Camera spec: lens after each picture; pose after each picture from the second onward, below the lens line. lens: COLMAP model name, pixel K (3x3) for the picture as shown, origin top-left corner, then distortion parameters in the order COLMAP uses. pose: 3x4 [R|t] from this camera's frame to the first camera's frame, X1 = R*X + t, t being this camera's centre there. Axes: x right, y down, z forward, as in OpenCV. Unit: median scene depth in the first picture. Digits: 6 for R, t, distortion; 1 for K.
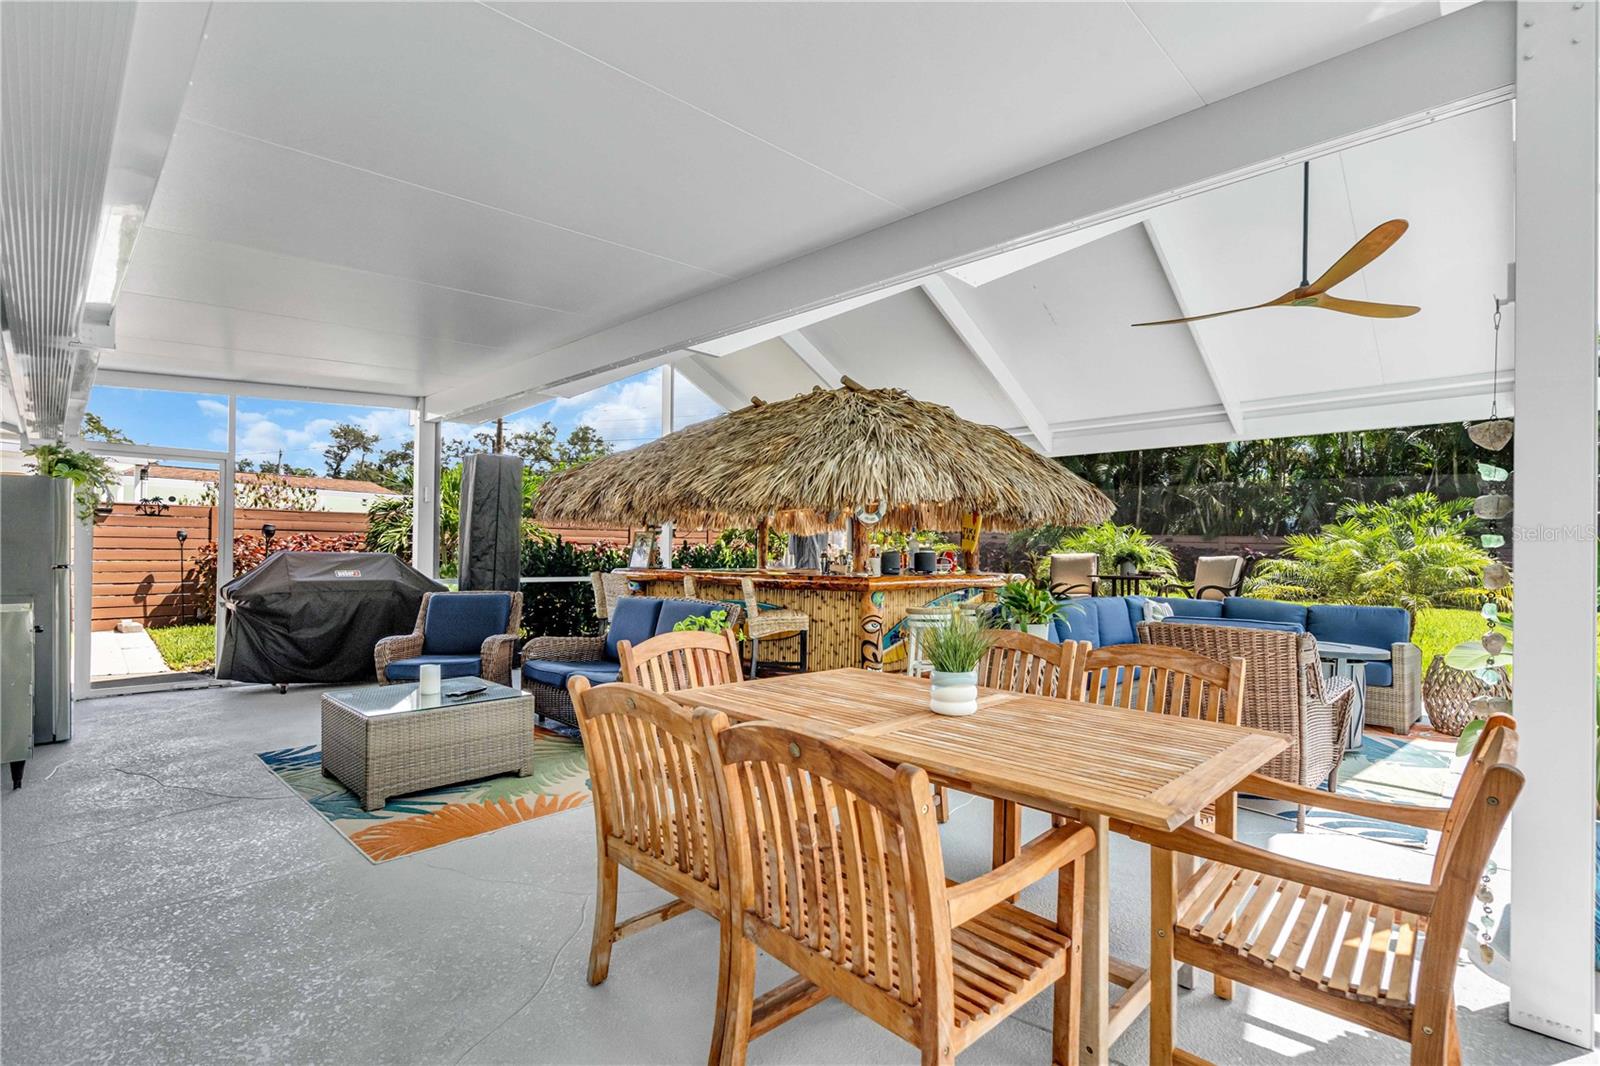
lens RADIAL K [[738.9, 0, 798.6], [0, 738.9, 558.6], [0, 0, 1]] dist [-0.020530, 0.000251]
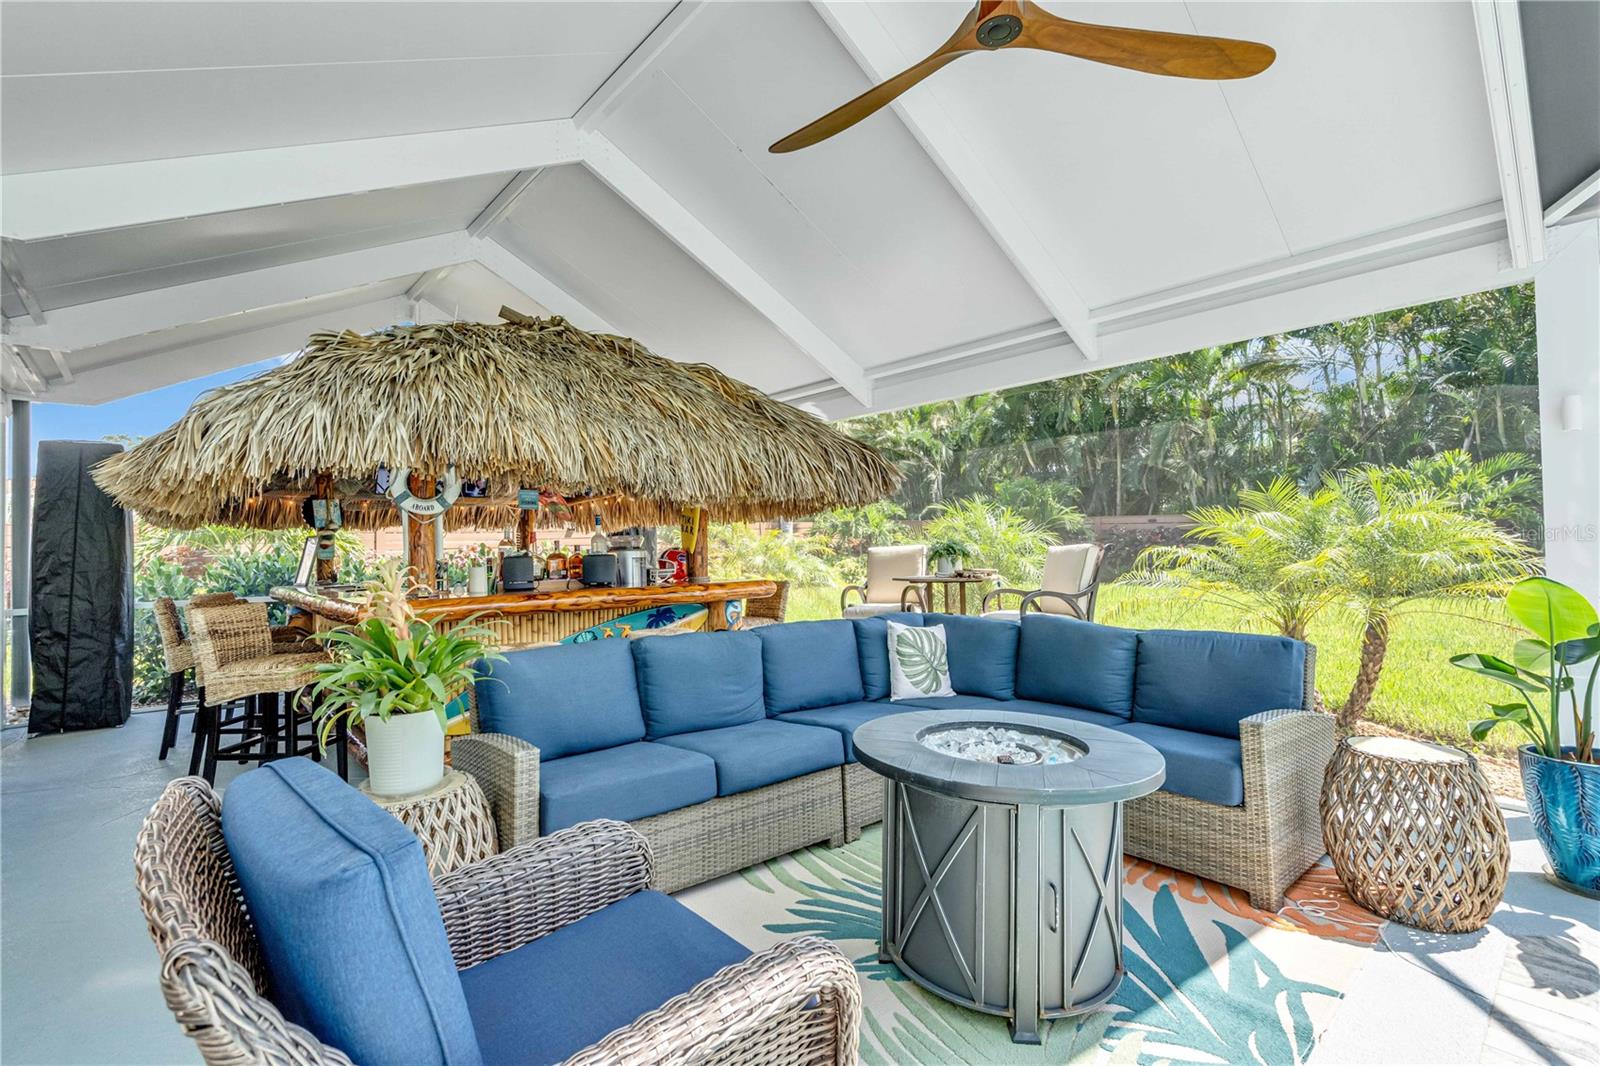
lens RADIAL K [[726.4, 0, 800.0], [0, 726.4, 533.0], [0, 0, 1]] dist [0.000267, 0.000243]
pose [[0.997789, -0.033803, -0.057215, 0.372513], [0.032388, 0.999151, -0.025480, -0.005406], [0.058028, 0.023571, 0.998037, 0.329770]]
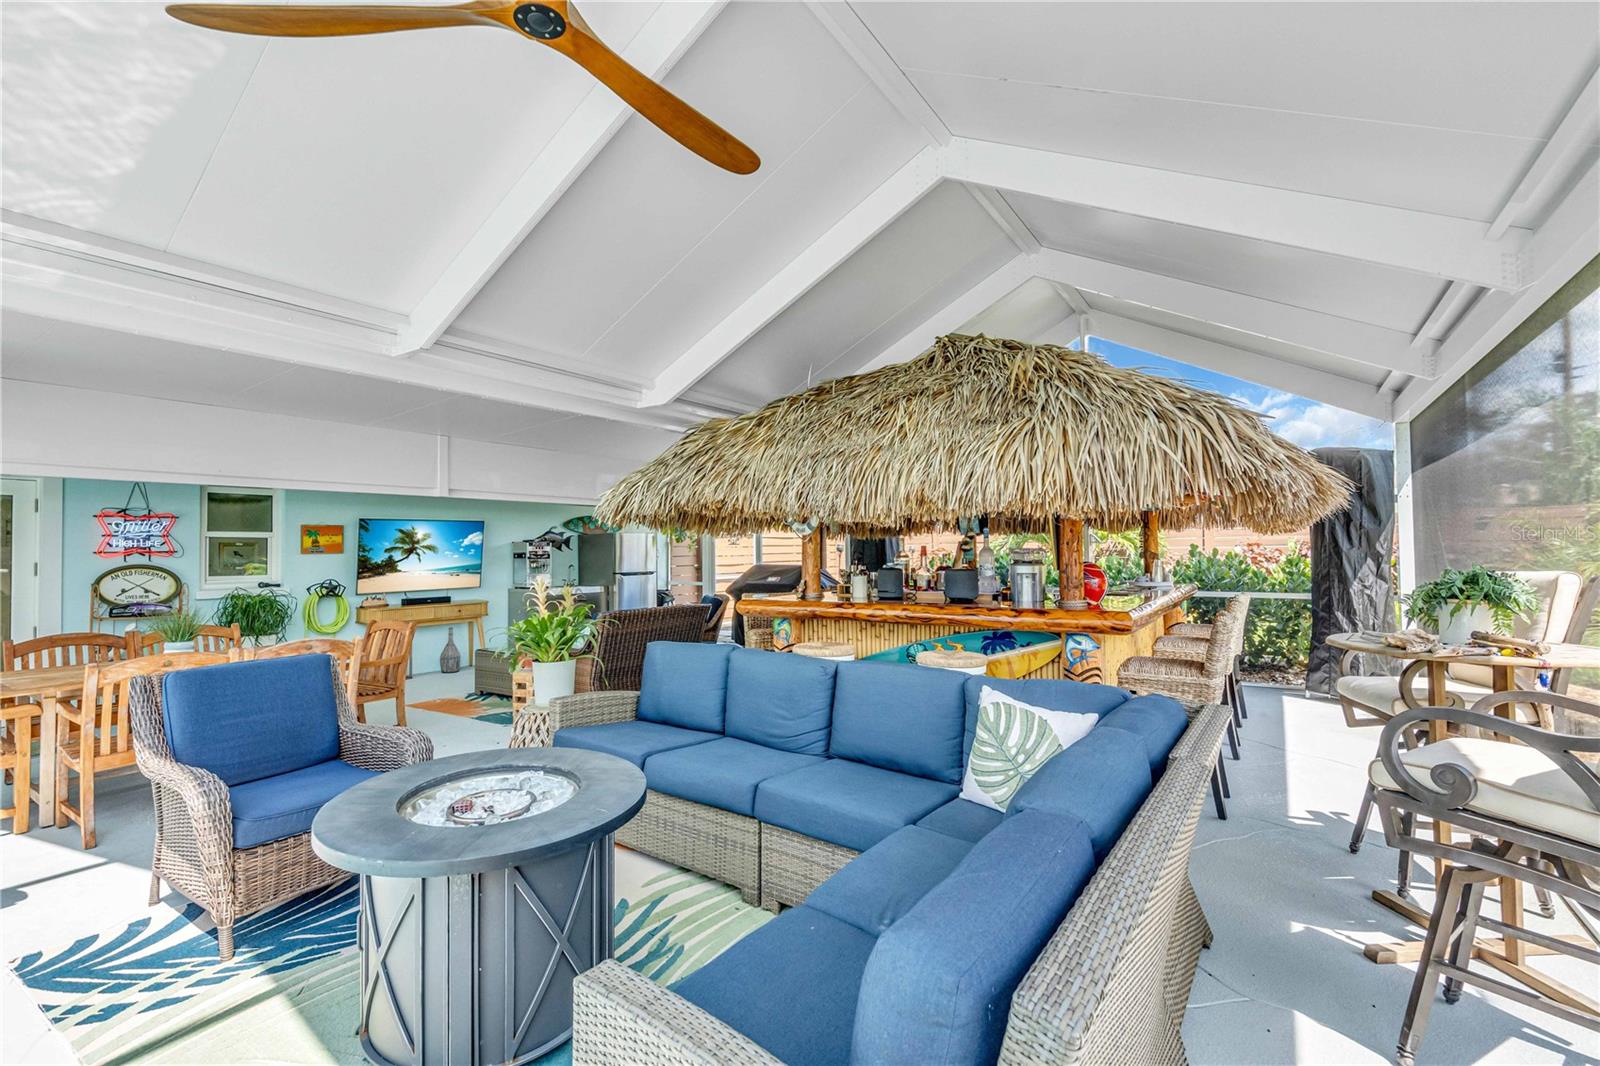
lens RADIAL K [[726.4, 0, 800.0], [0, 726.4, 533.0], [0, 0, 1]] dist [0.000267, 0.000243]
pose [[0.191091, -0.042045, -0.980671, 0.745297], [0.007067, 0.999115, -0.041459, -0.014310], [0.981547, 0.000992, 0.191219, 0.698248]]
